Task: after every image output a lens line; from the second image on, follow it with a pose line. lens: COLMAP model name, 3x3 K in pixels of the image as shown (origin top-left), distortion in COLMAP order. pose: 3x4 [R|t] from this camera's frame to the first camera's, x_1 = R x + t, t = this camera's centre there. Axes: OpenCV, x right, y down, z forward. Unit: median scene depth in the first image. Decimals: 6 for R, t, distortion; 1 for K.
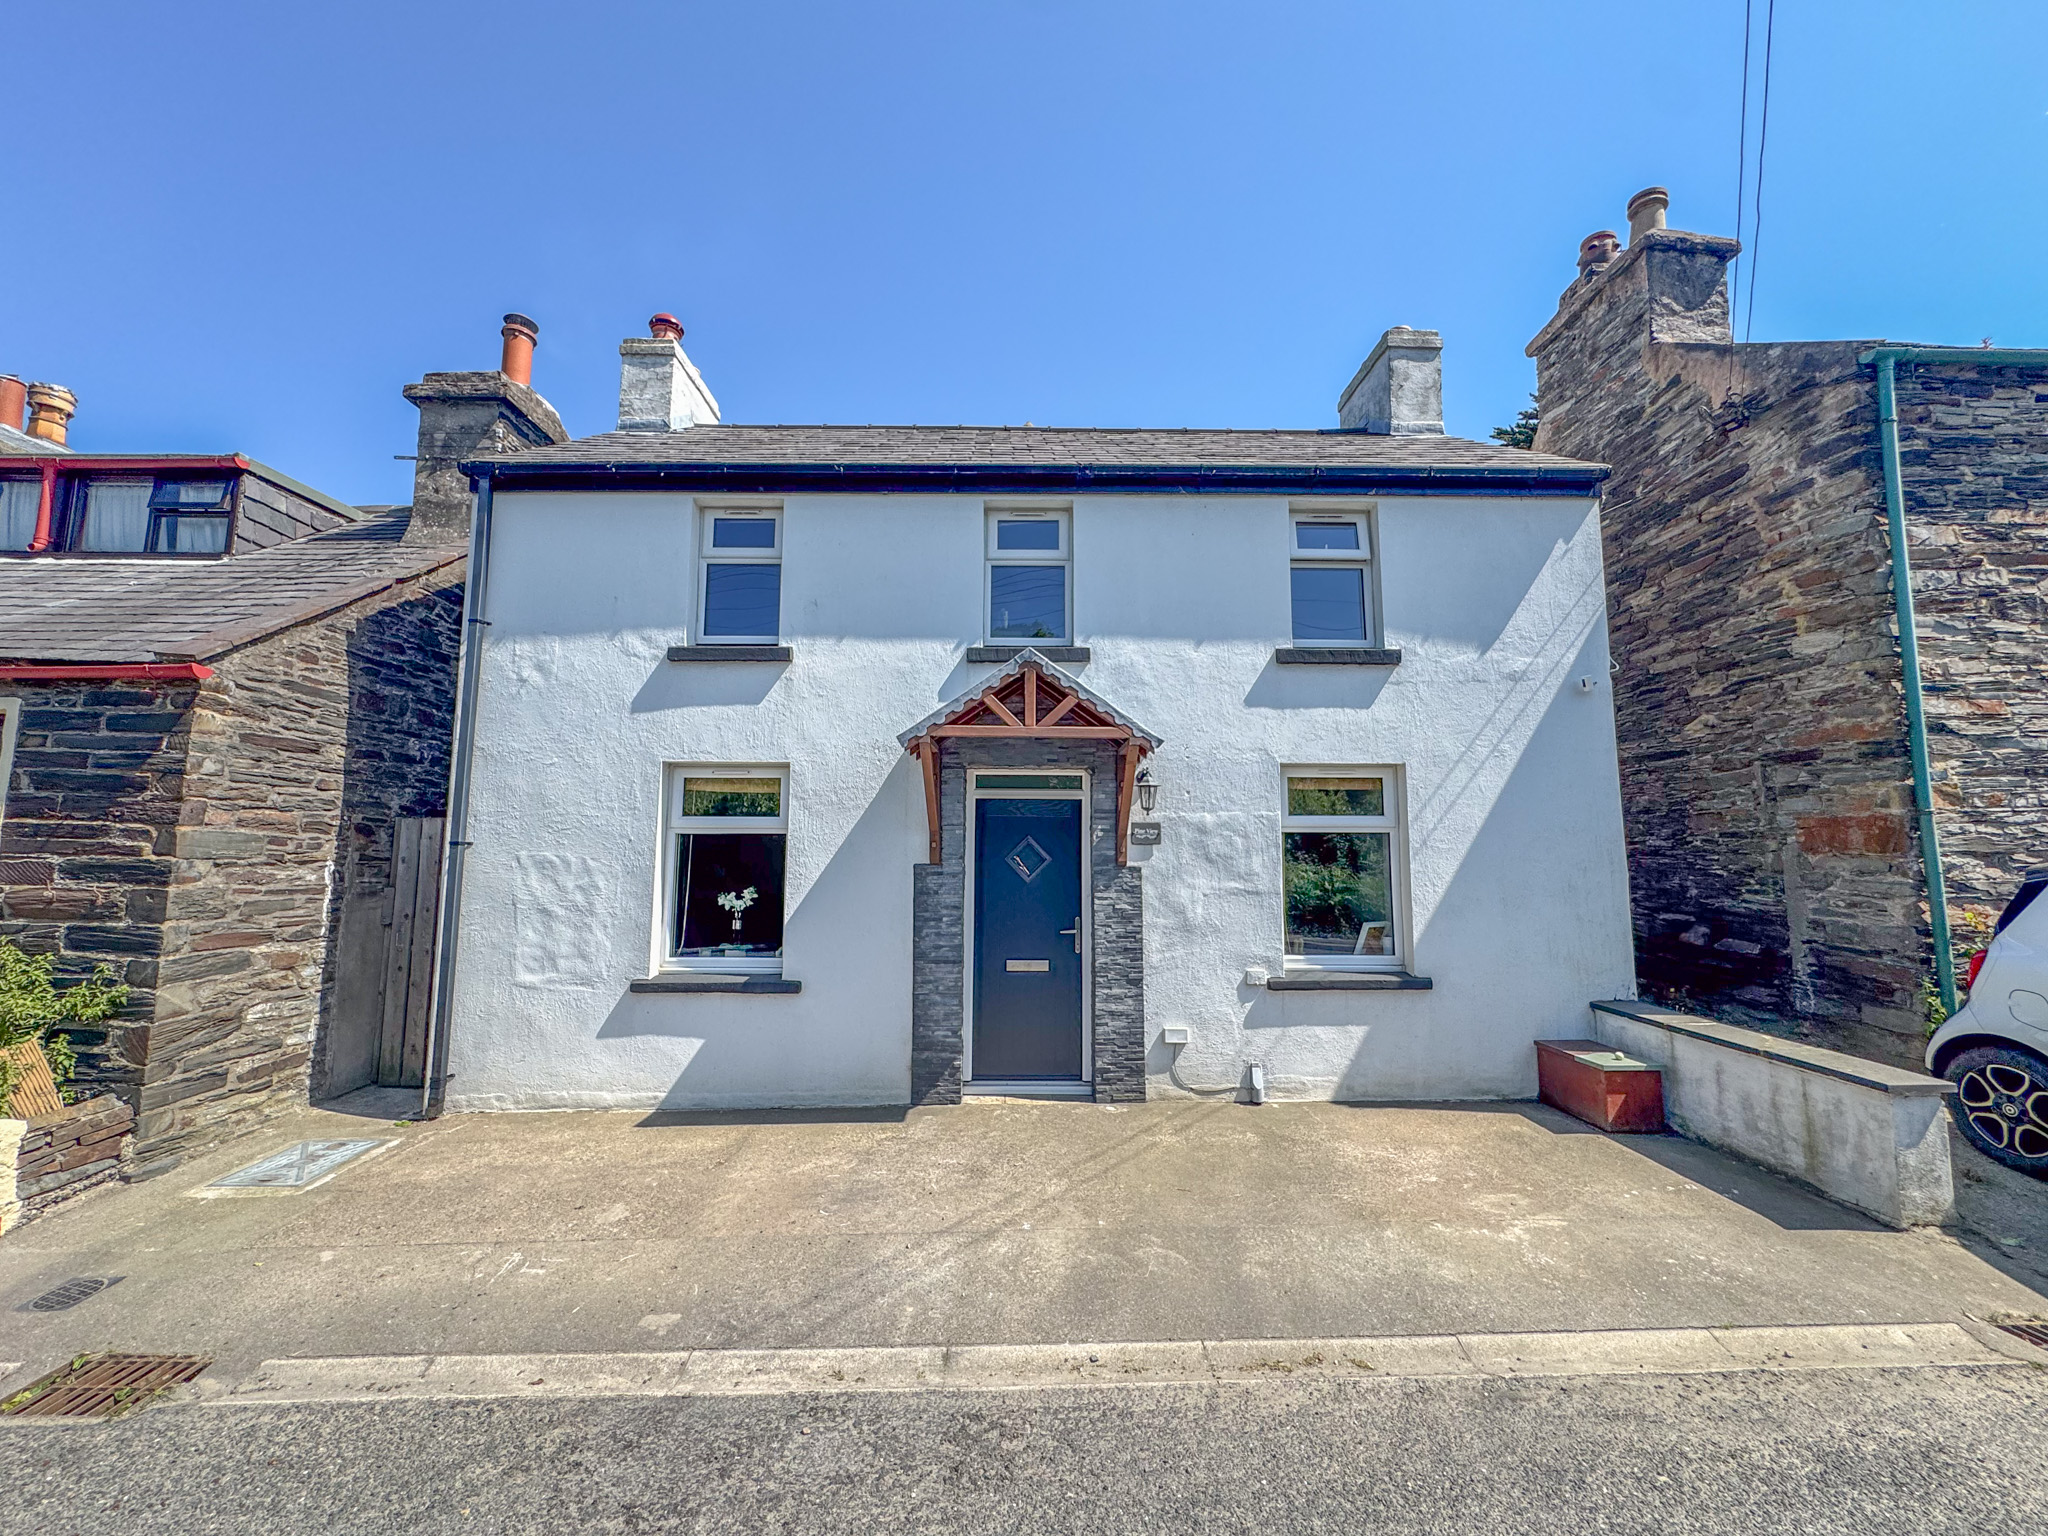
lens RADIAL K [[832.1, 0, 1024.0], [0, 832.1, 768.0], [0, 0, 1]] dist [-0.002823, -0.000117]
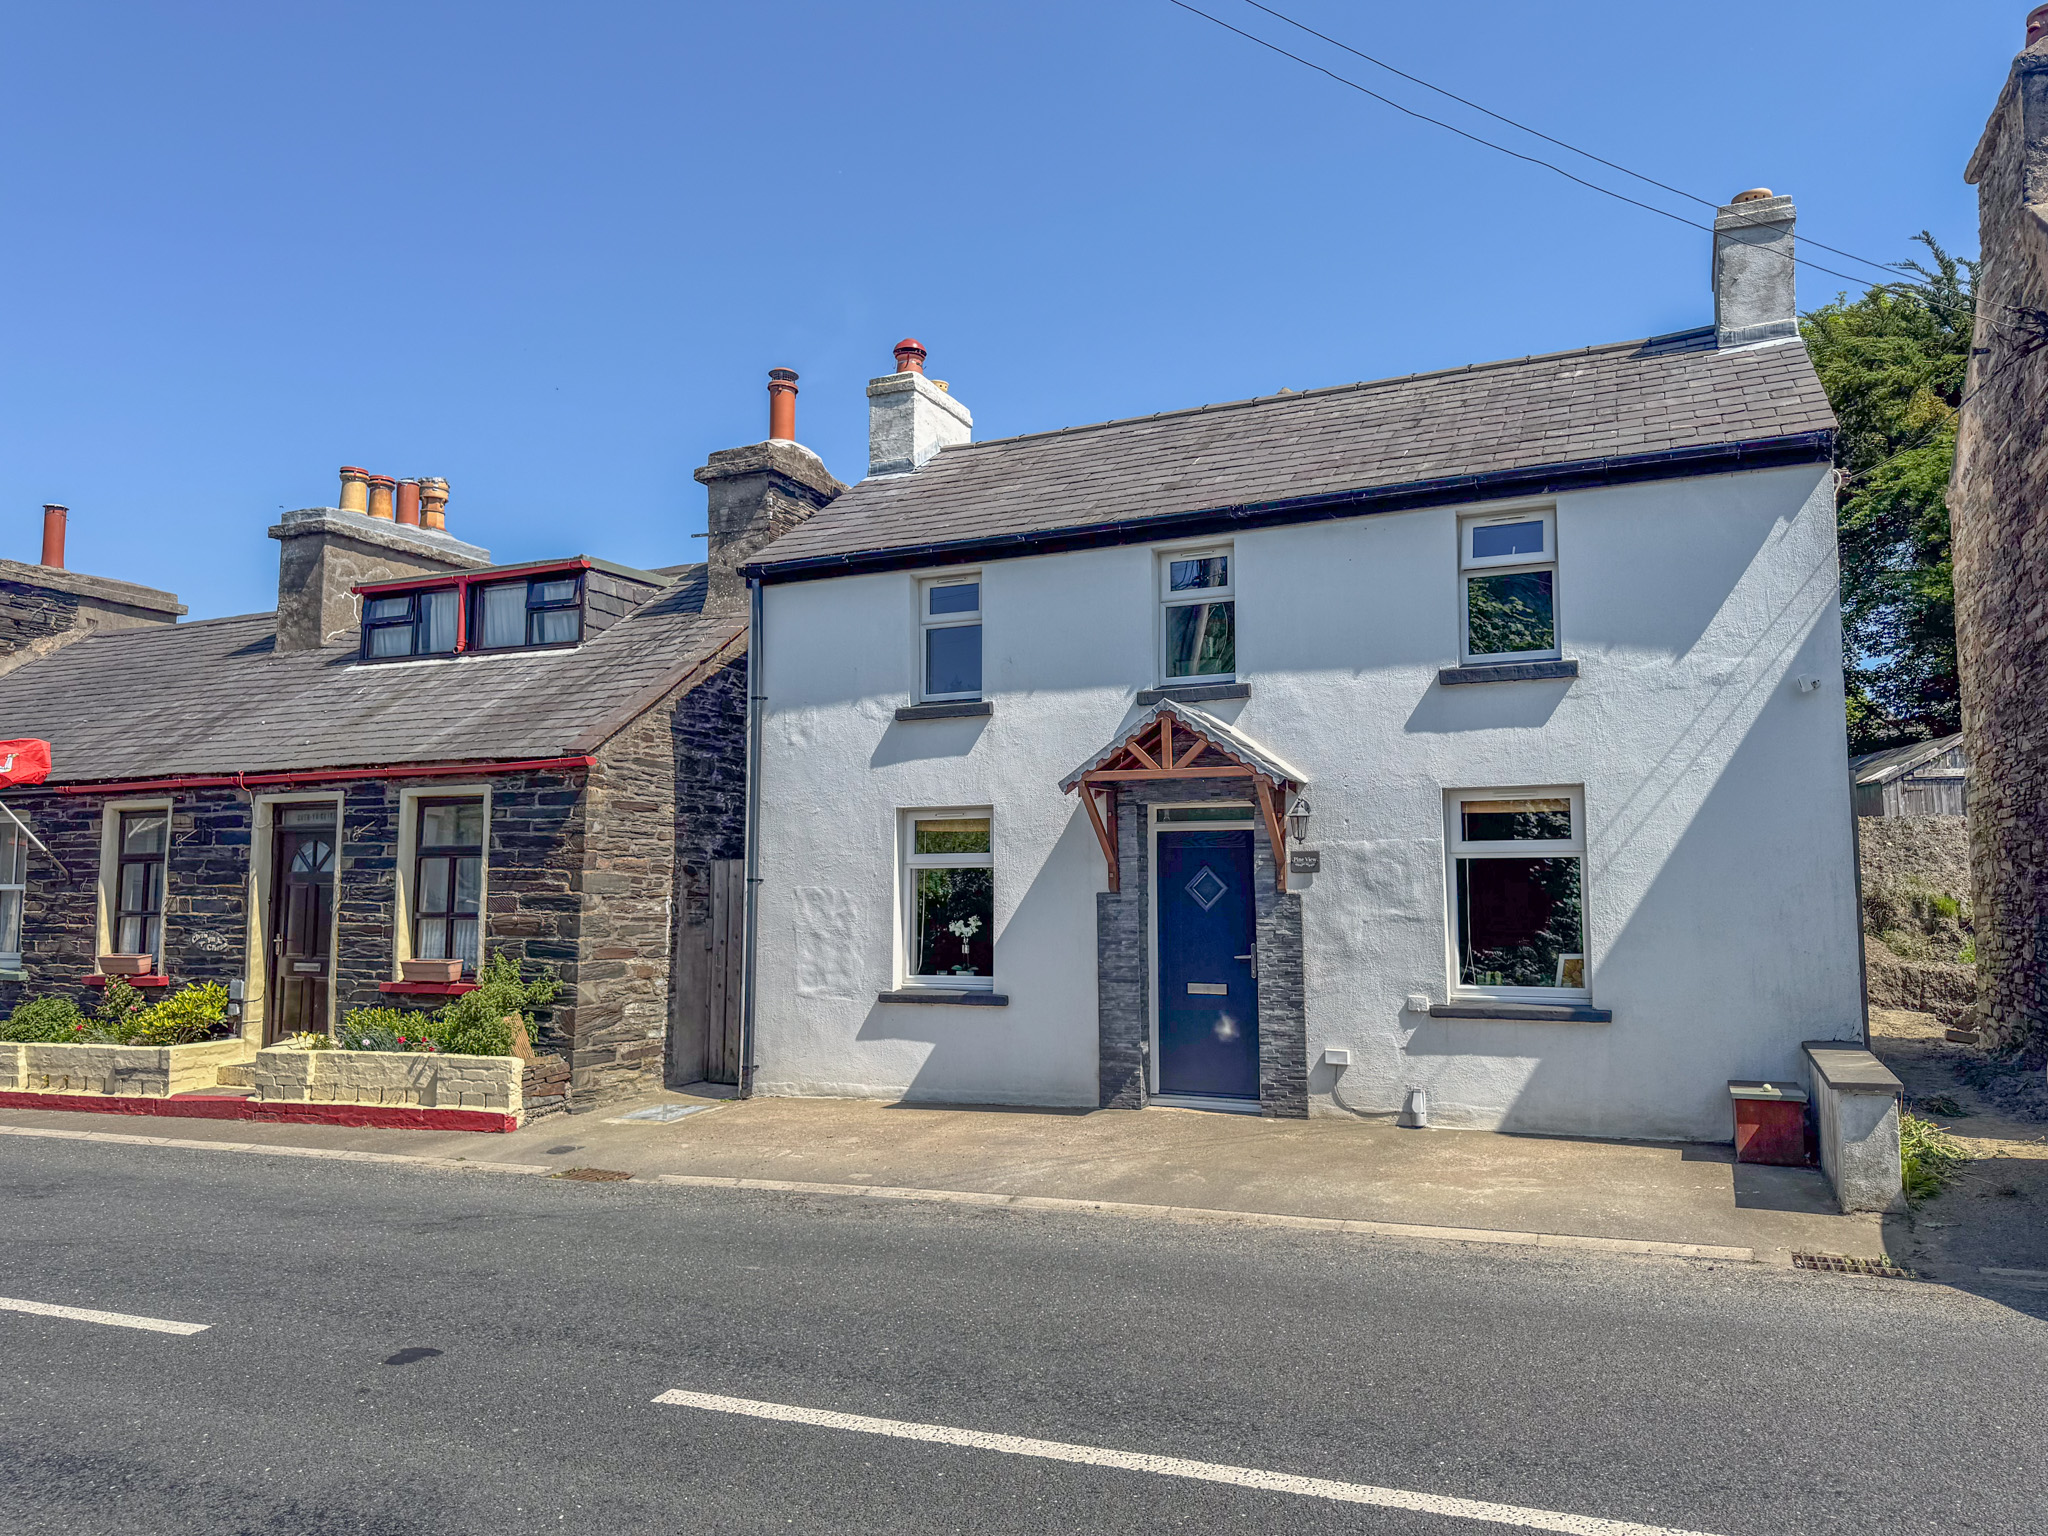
lens RADIAL K [[1471.0, 0, 1031.0], [0, 1471.0, 777.4], [0, 0, 1]] dist [0.196890, -0.384324]
pose [[0.906129, -0.042173, -0.420894, 0.622220], [0.050120, 0.998712, 0.007832, -0.057953], [0.420021, -0.028192, 0.907076, -0.814619]]
